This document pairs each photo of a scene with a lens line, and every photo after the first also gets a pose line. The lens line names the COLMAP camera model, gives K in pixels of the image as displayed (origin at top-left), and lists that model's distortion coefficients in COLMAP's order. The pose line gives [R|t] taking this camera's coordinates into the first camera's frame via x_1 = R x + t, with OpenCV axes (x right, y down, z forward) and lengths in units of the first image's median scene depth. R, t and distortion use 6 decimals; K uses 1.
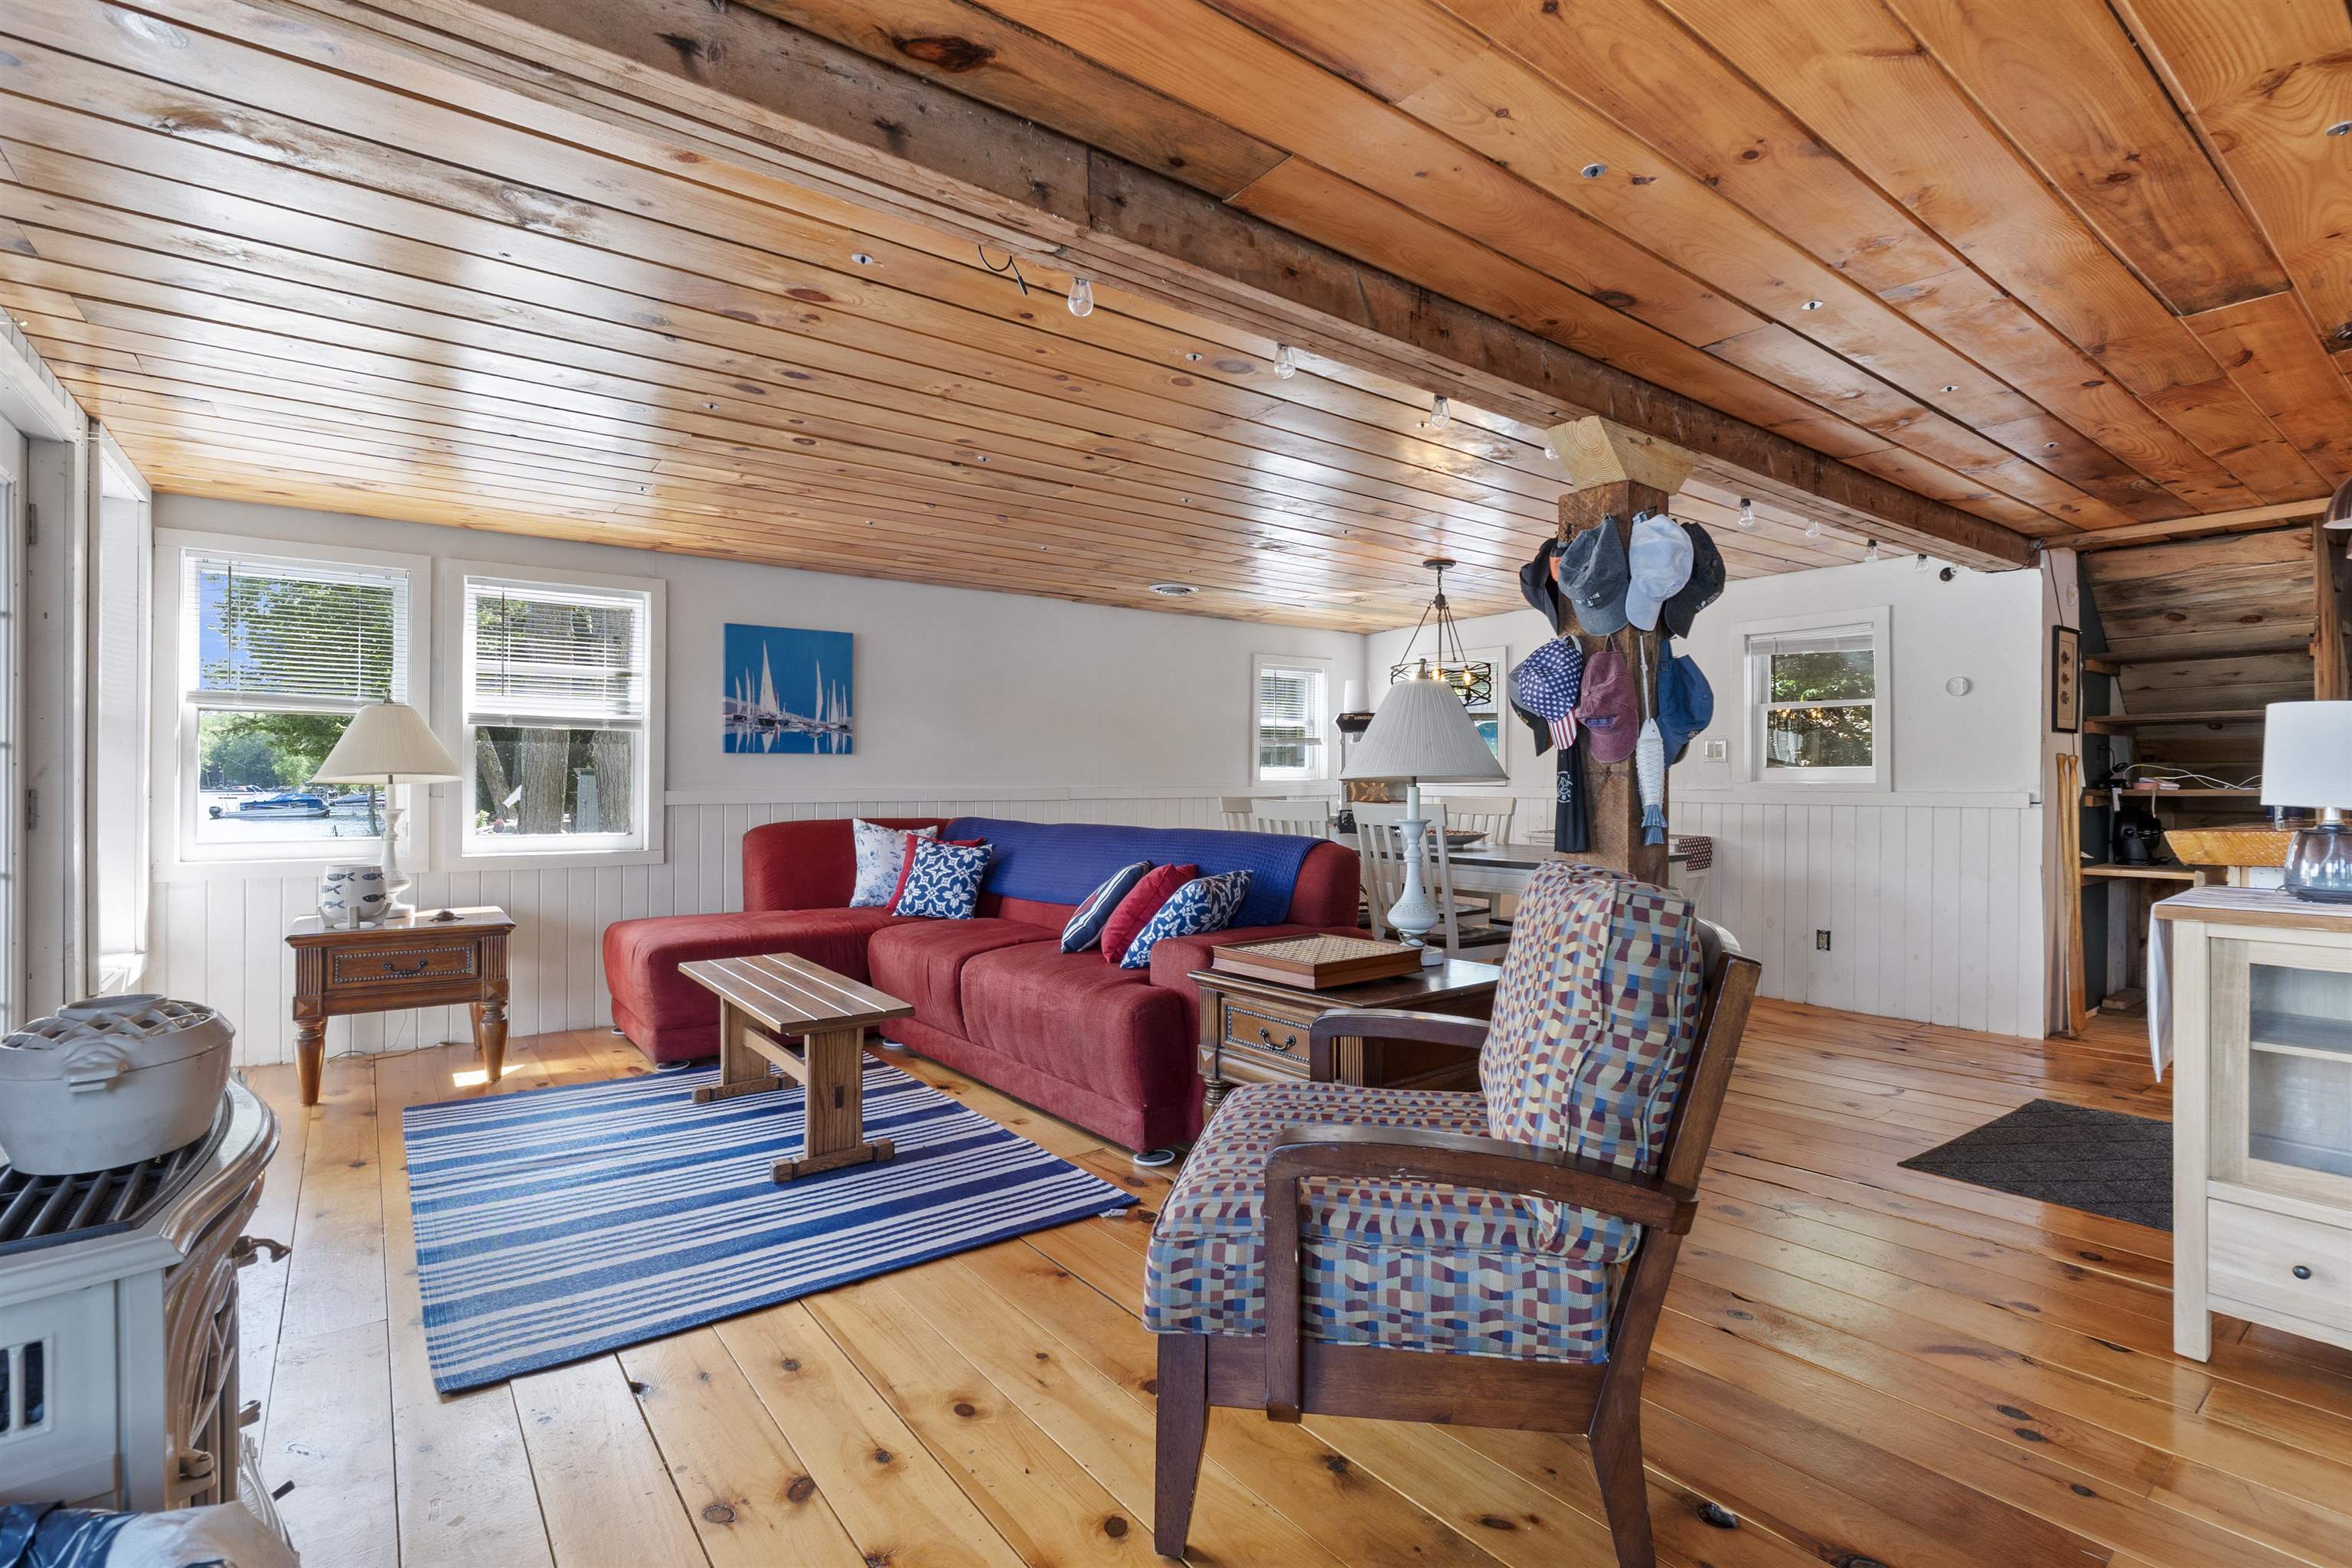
lens RADIAL K [[1091.7, 0, 1151.0], [0, 1091.7, 777.5], [0, 0, 1]] dist [-0.009033, 0.000522]
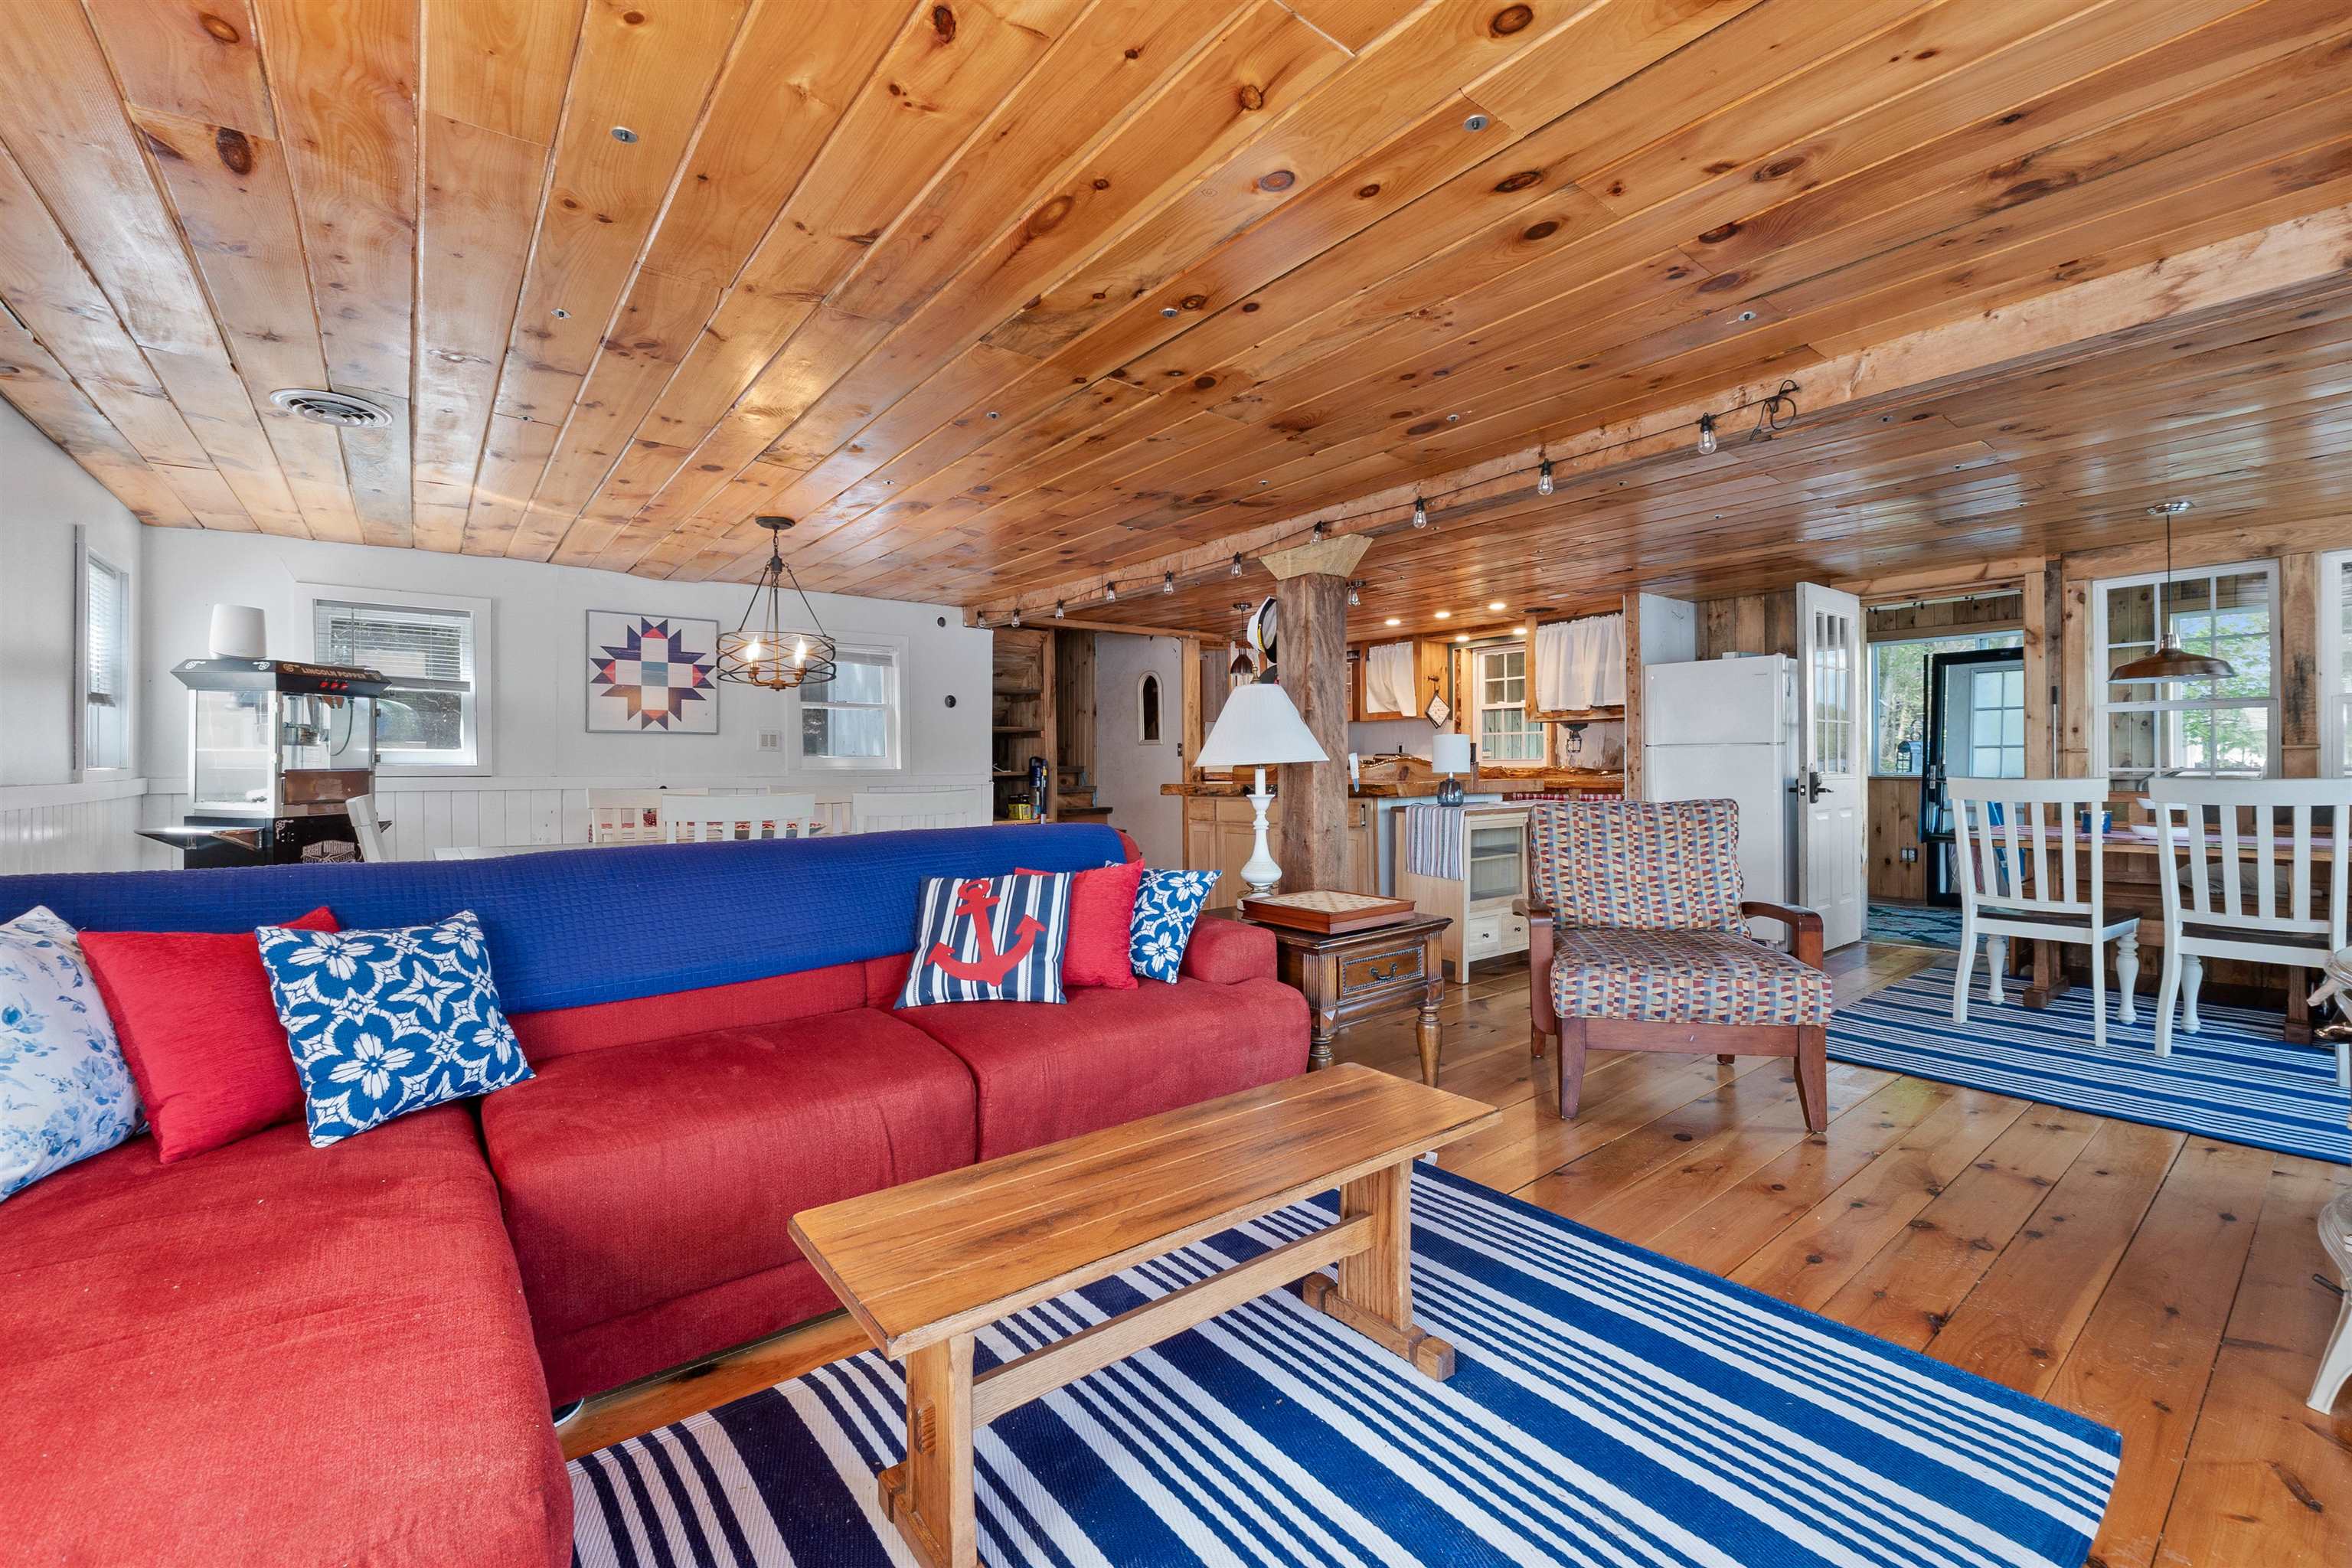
lens RADIAL K [[988.4, 0, 1161.4], [0, 988.4, 769.0], [0, 0, 1]] dist [-0.004234, -0.000340]
pose [[-0.023716, -0.007514, 0.999691, -0.557728], [-0.005828, 0.999956, 0.007377, -0.006523], [-0.999702, -0.005651, -0.023758, 0.692112]]
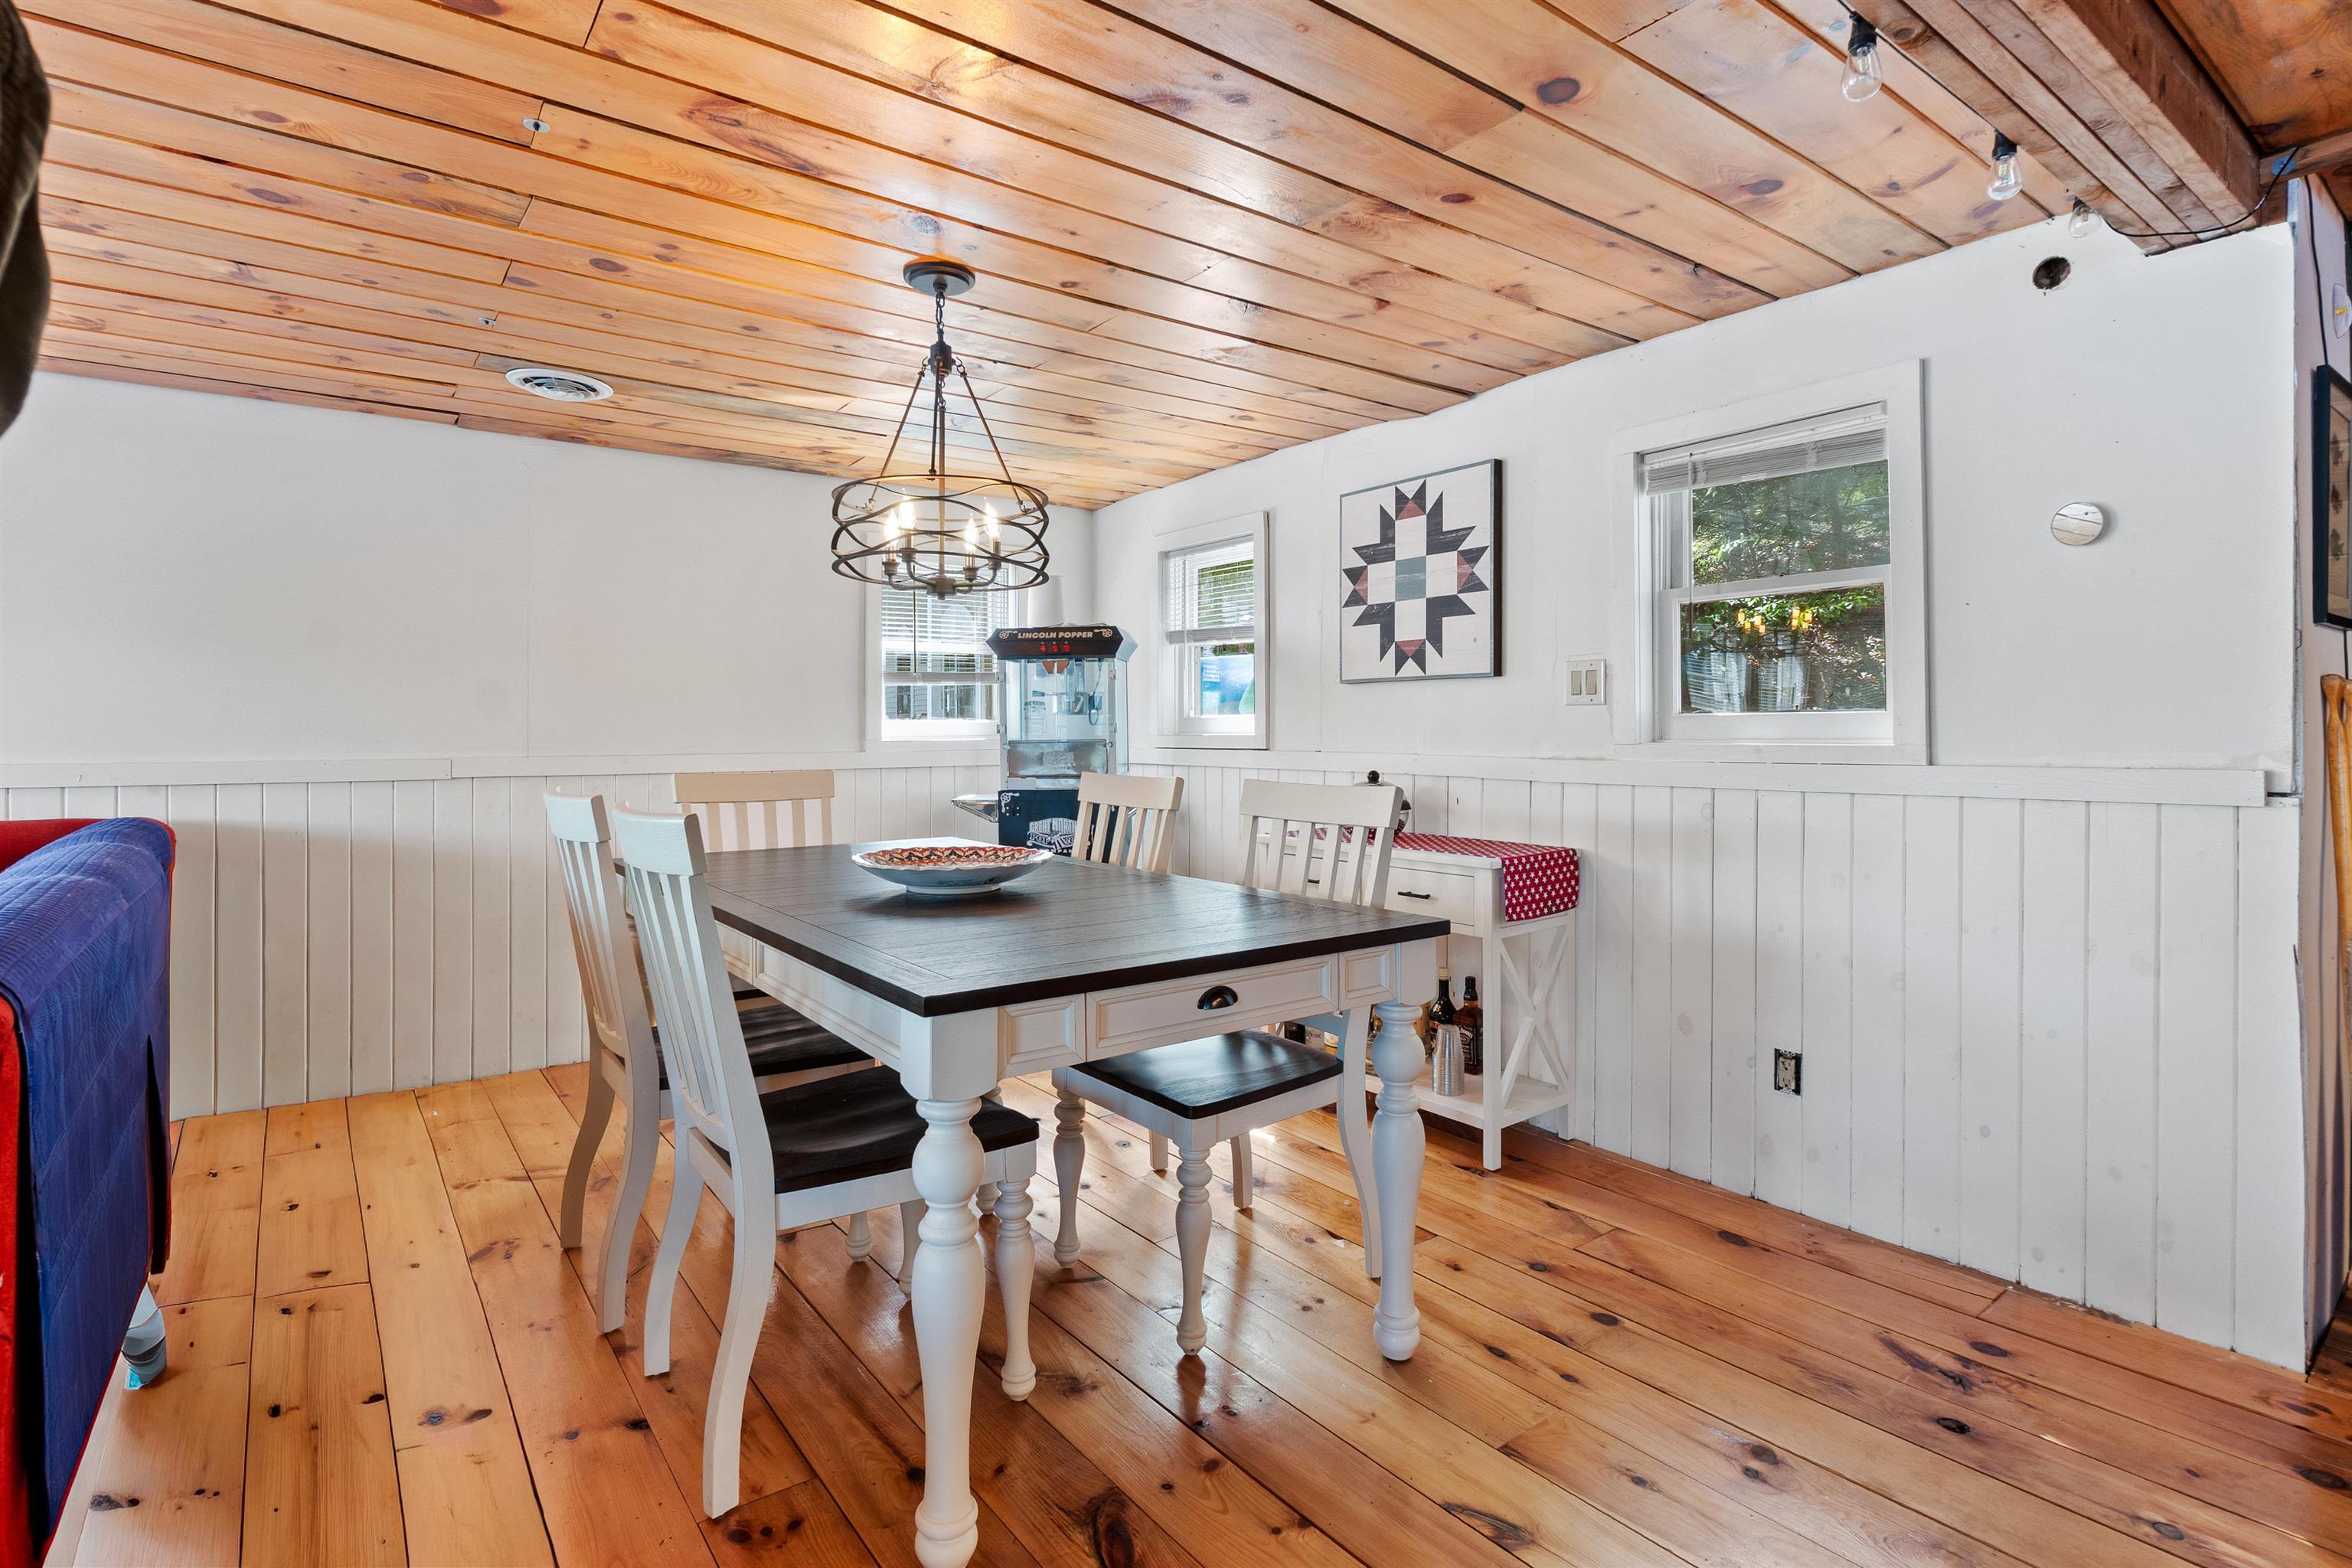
lens RADIAL K [[1161.1, 0, 1150.0], [0, 1161.1, 736.6], [0, 0, 1]] dist [-0.000113, -0.000533]
pose [[0.999967, -0.006591, 0.004692, 0.332476], [0.006566, 0.999965, 0.005261, -0.003365], [-0.004726, -0.005230, 0.999975, 0.485080]]
